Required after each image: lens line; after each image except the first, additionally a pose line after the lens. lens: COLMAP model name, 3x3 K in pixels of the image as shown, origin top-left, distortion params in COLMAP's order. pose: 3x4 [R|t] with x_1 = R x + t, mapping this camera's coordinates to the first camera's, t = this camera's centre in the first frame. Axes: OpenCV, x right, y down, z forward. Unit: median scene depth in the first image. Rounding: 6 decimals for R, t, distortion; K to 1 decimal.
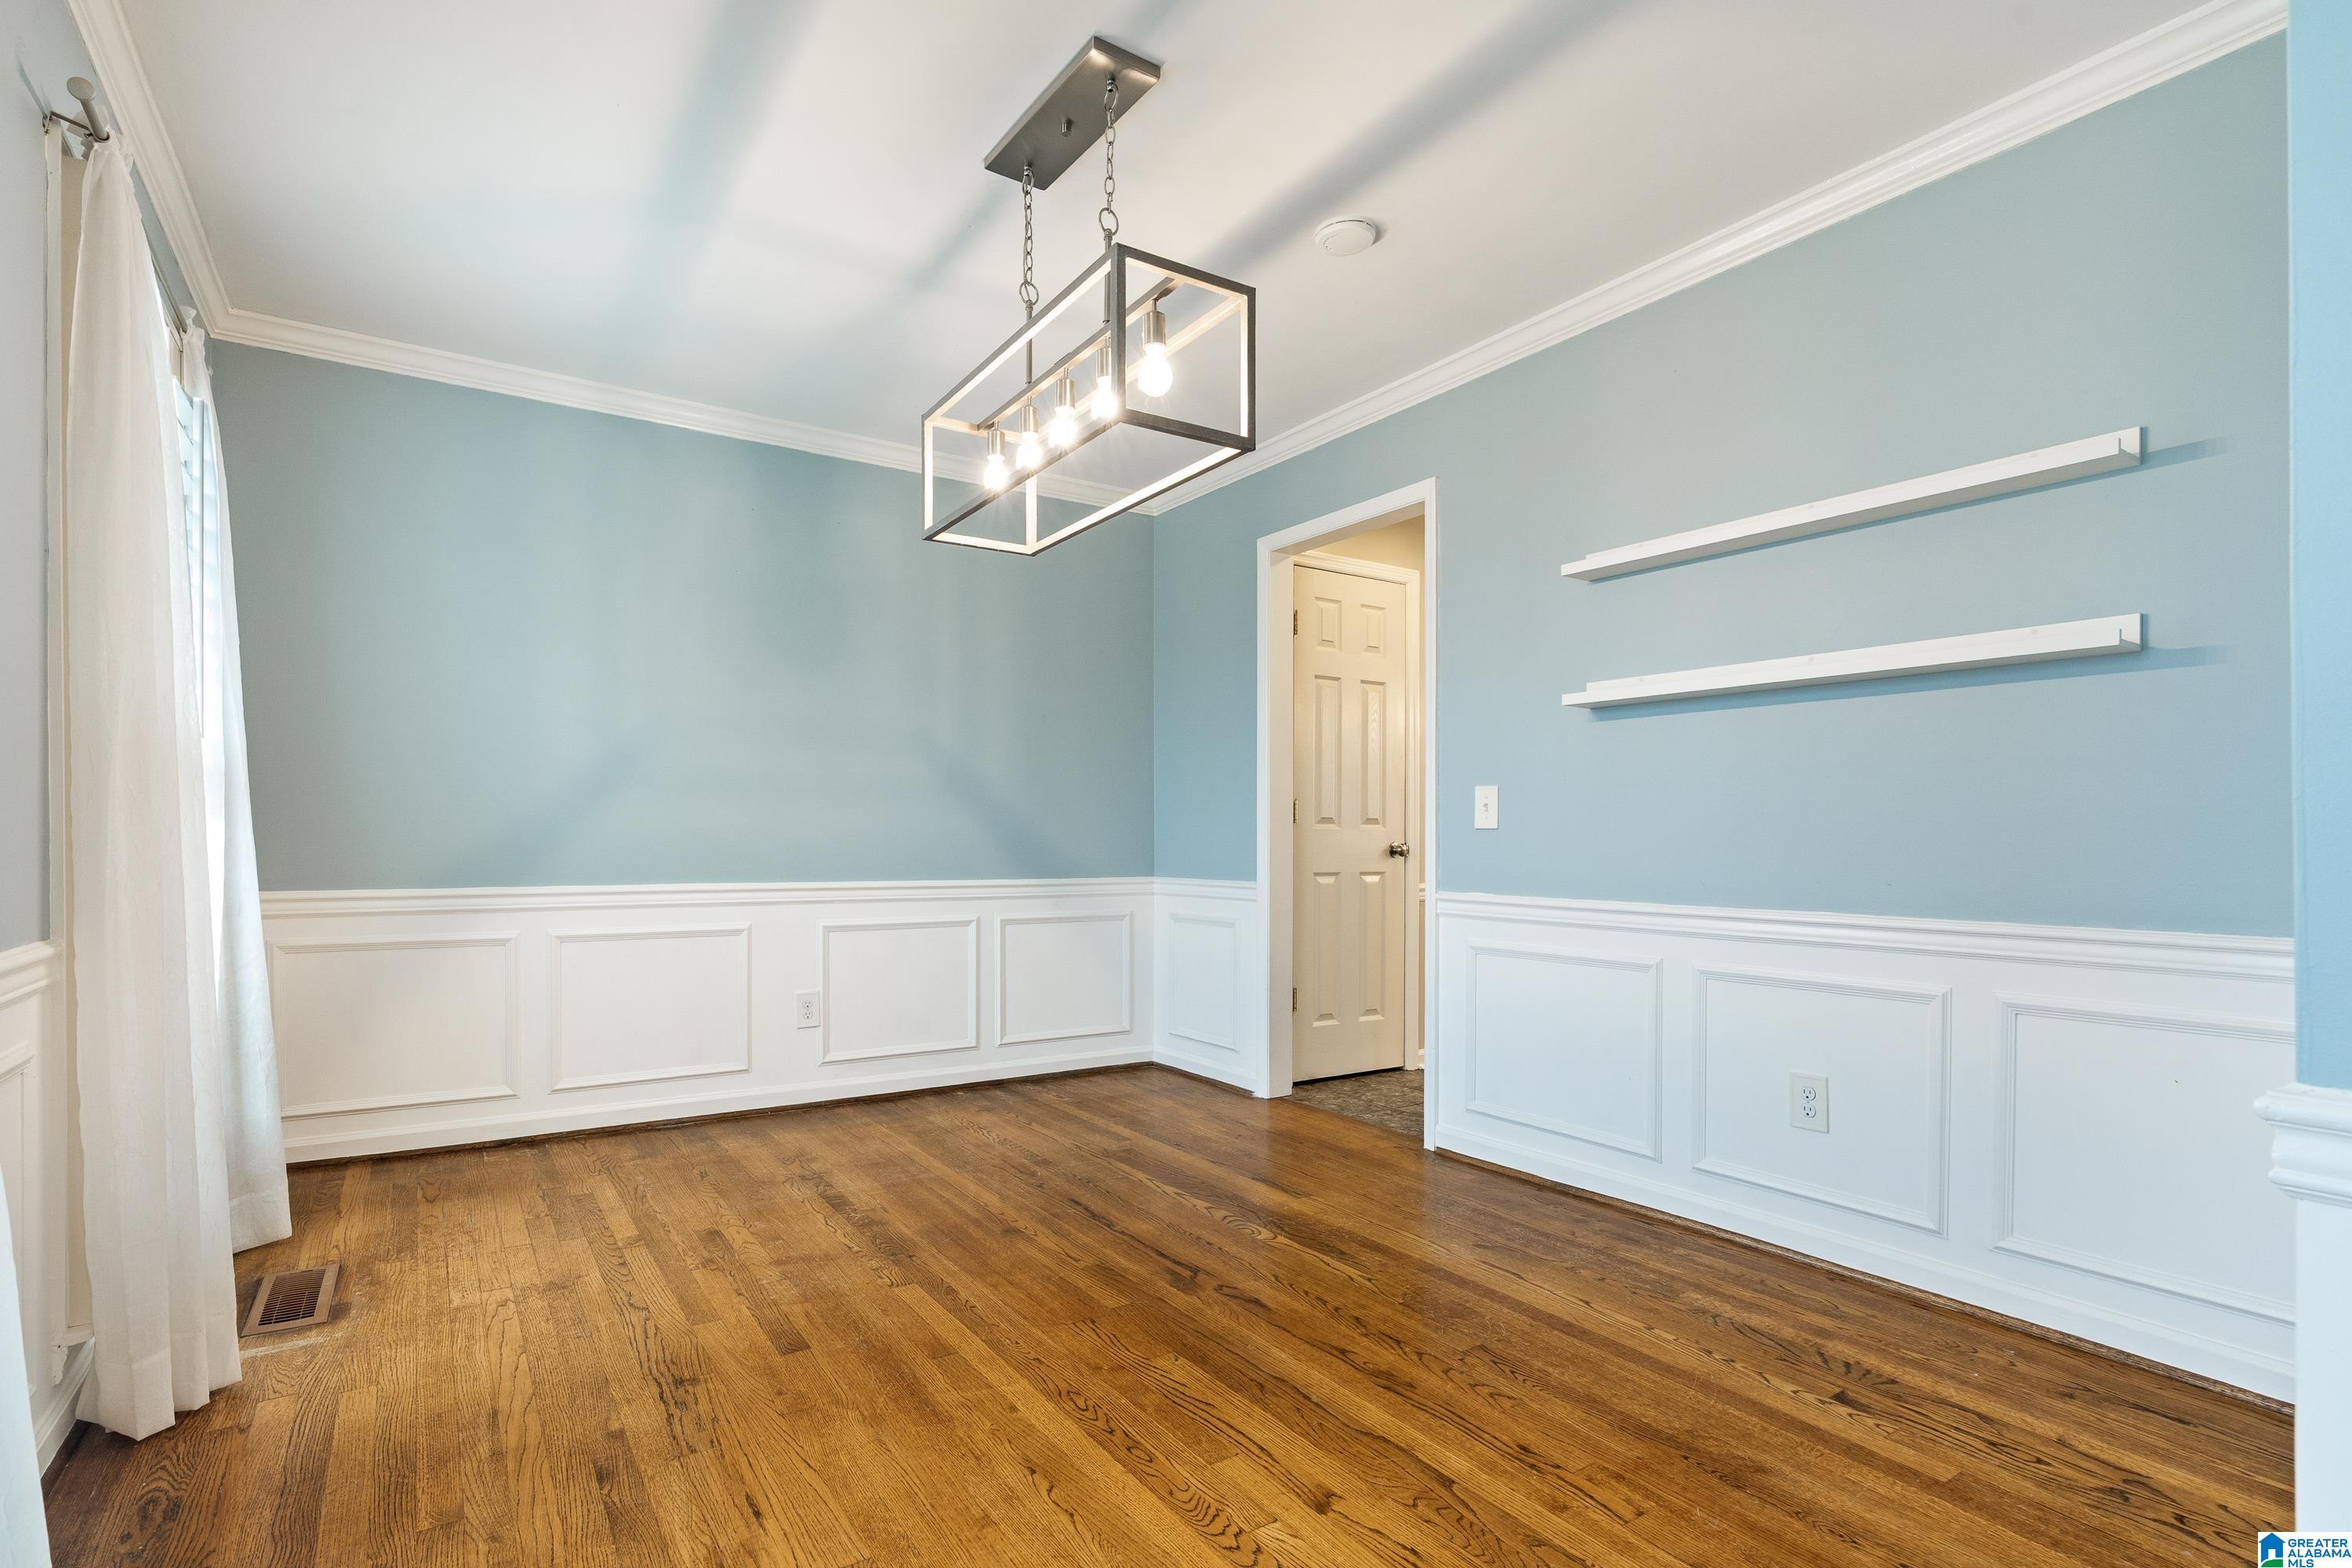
lens RADIAL K [[1094.0, 0, 1182.8], [0, 1094.0, 828.0], [0, 0, 1]] dist [-0.003914, -0.000201]
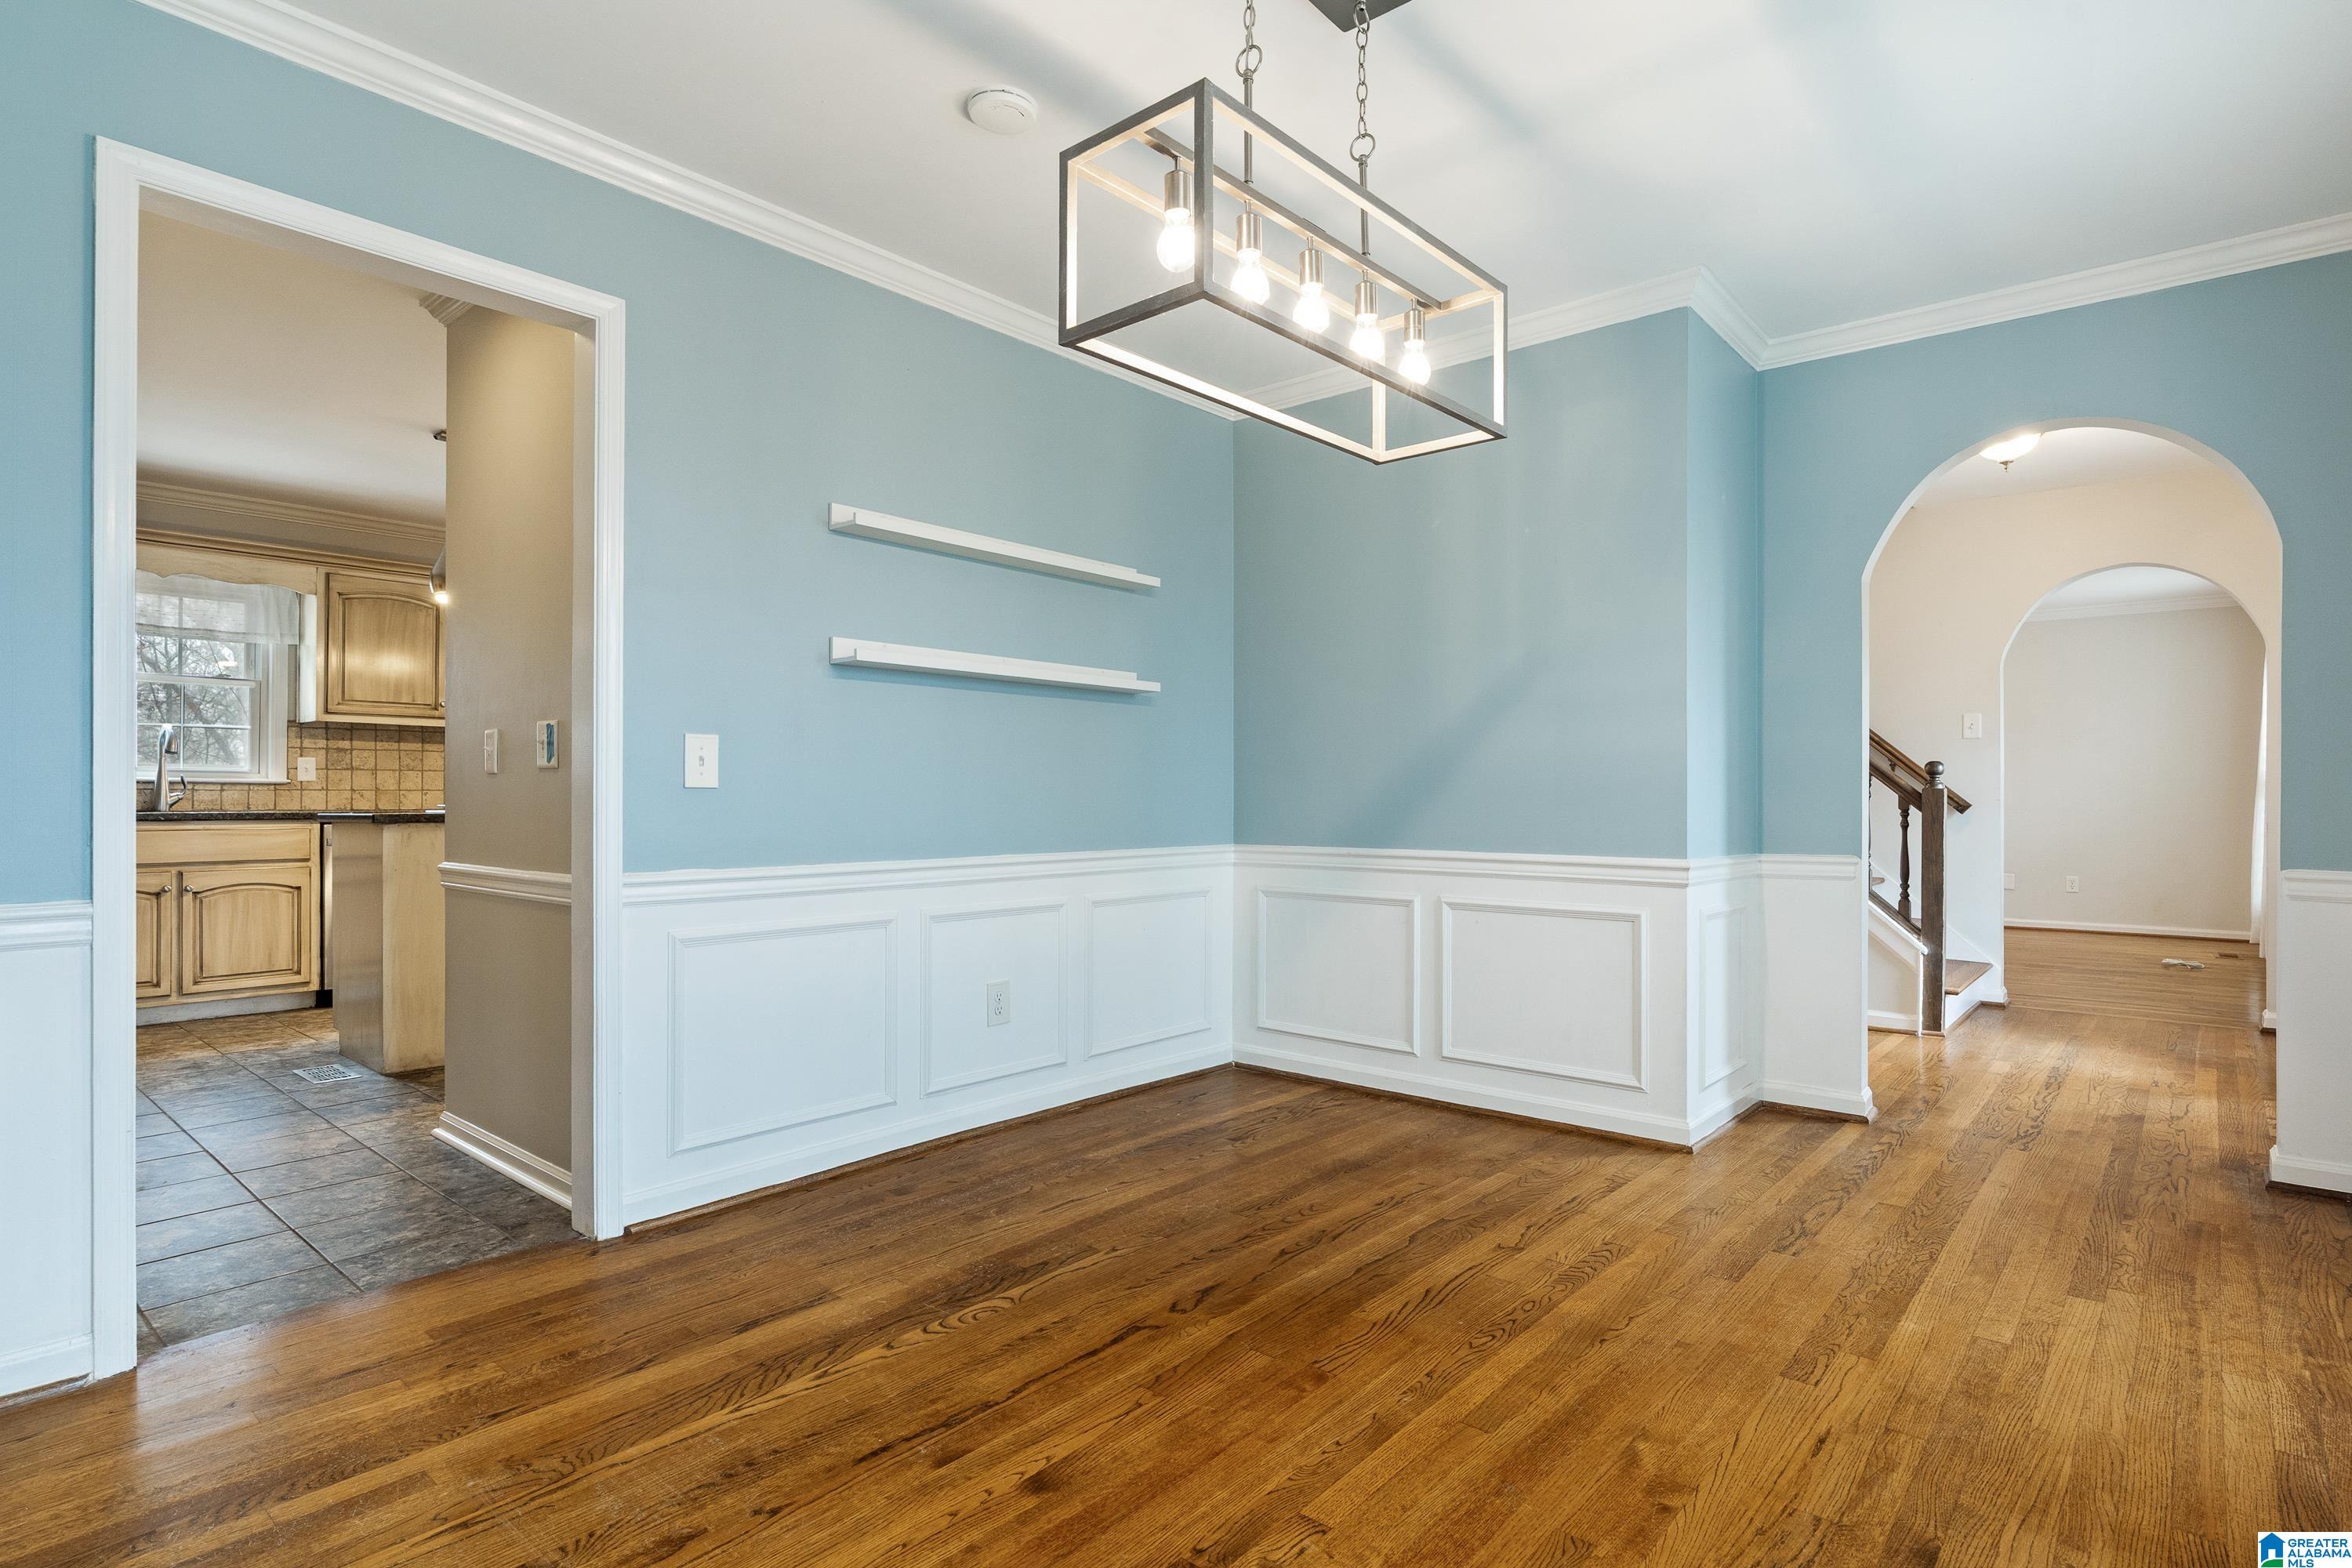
lens RADIAL K [[1147.5, 0, 1162.4], [0, 1147.5, 783.5], [0, 0, 1]] dist [-0.012741, 0.002467]
pose [[-0.220436, 0.008500, 0.975364, -0.913077], [-0.009330, 0.999898, -0.010822, 0.005387], [-0.975357, -0.011486, -0.220335, 1.284702]]
